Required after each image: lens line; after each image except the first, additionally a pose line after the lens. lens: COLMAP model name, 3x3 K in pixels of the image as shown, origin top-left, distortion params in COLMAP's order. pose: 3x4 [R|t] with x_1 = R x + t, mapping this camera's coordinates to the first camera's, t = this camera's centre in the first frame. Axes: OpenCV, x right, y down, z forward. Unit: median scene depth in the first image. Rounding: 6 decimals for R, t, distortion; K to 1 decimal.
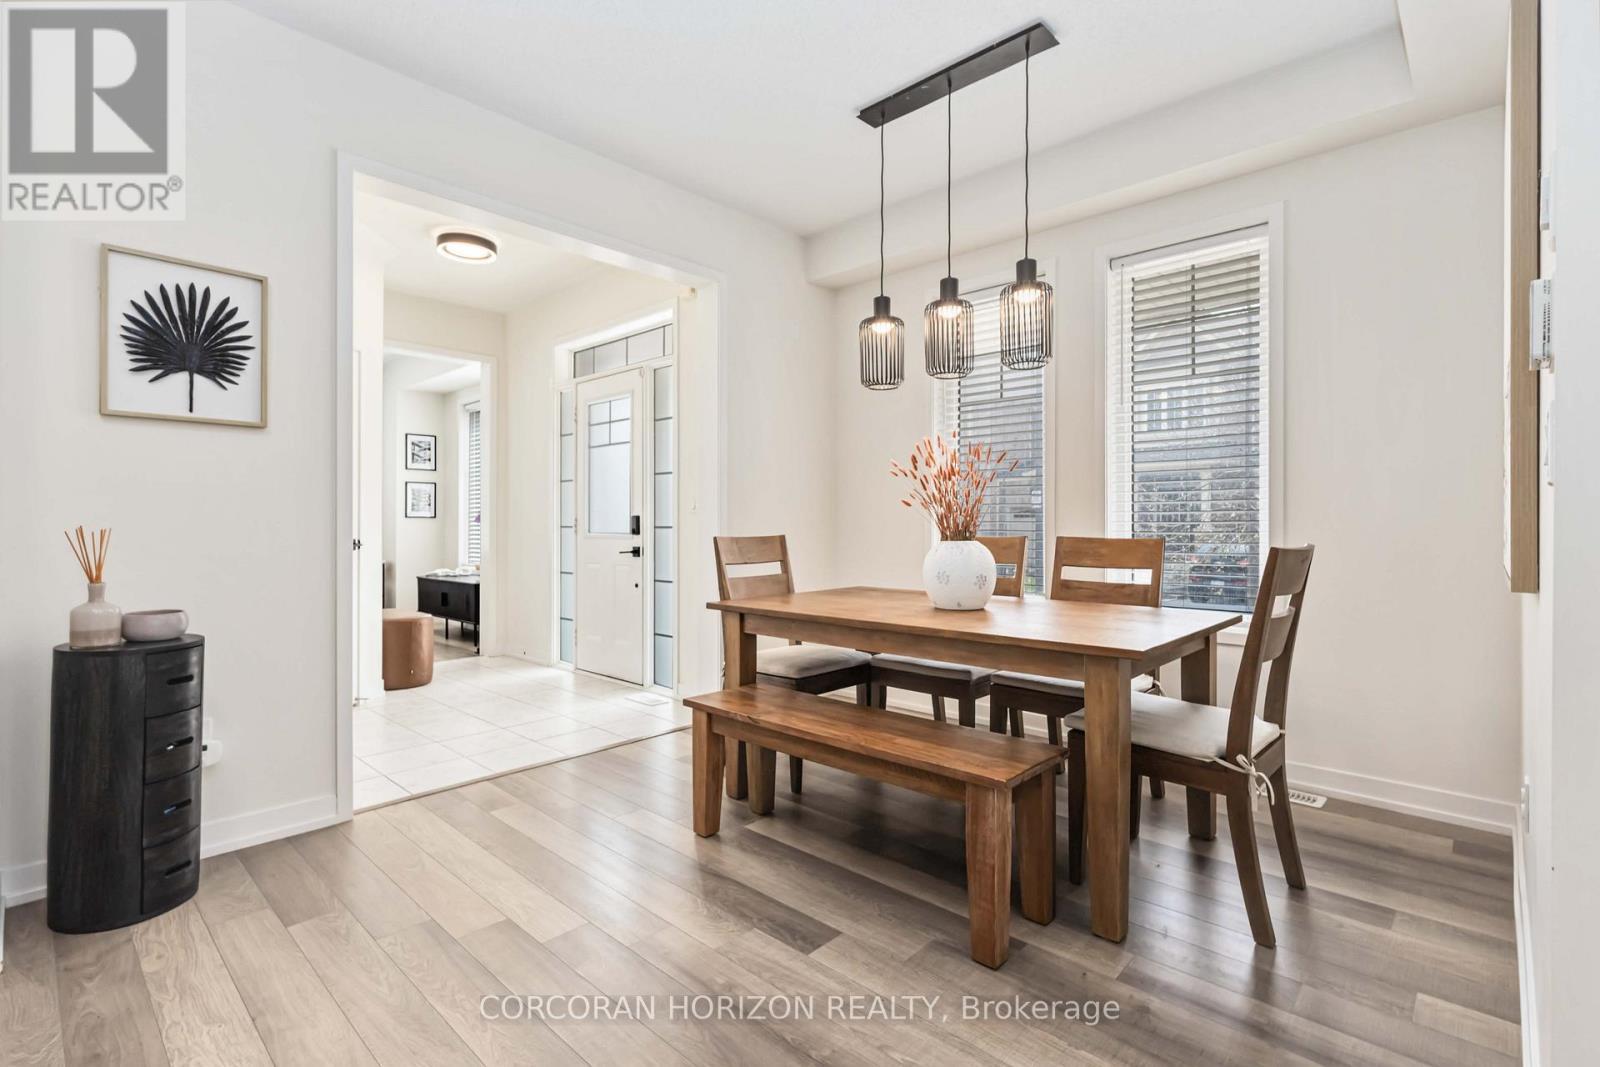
lens RADIAL K [[745.5, 0, 800.1], [0, 745.5, 521.3], [0, 0, 1]] dist [-0.003289, -0.000314]
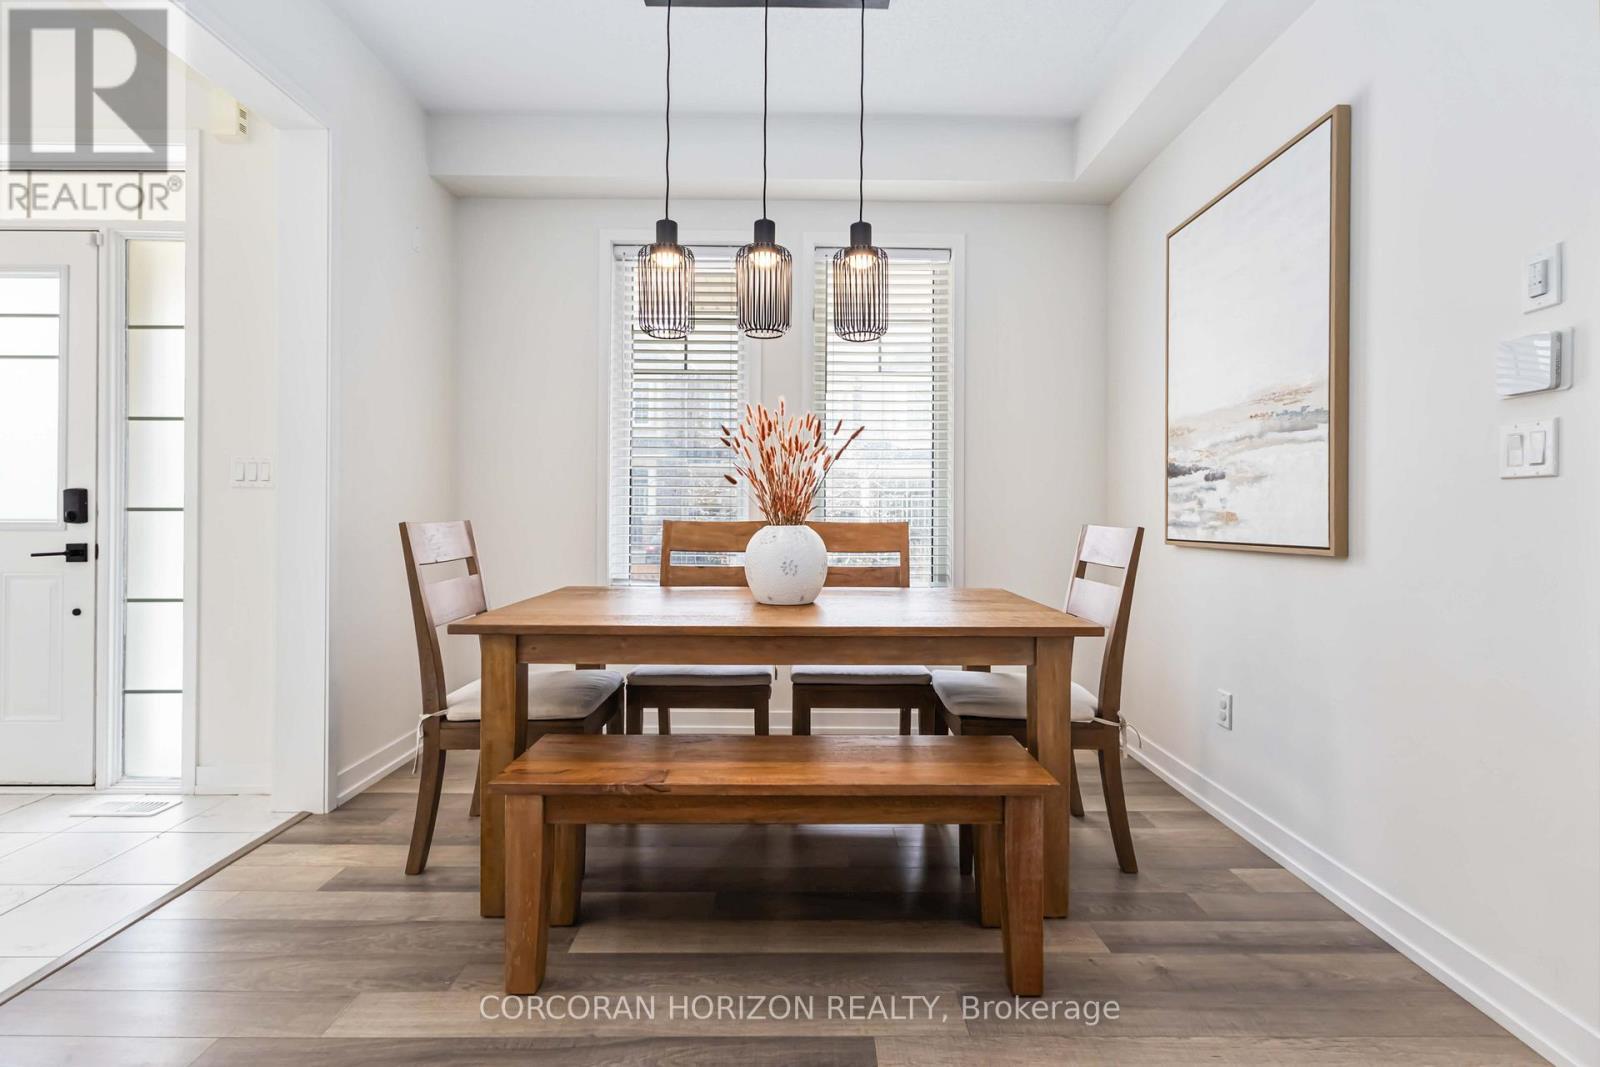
lens RADIAL K [[751.8, 0, 803.6], [0, 751.8, 509.3], [0, 0, 1]] dist [-0.000087, 0.000321]
pose [[0.718347, 0.009489, 0.695620, -0.370320], [-0.007621, 0.999954, -0.005771, 0.012081], [-0.695643, -0.001156, 0.718386, 0.344101]]
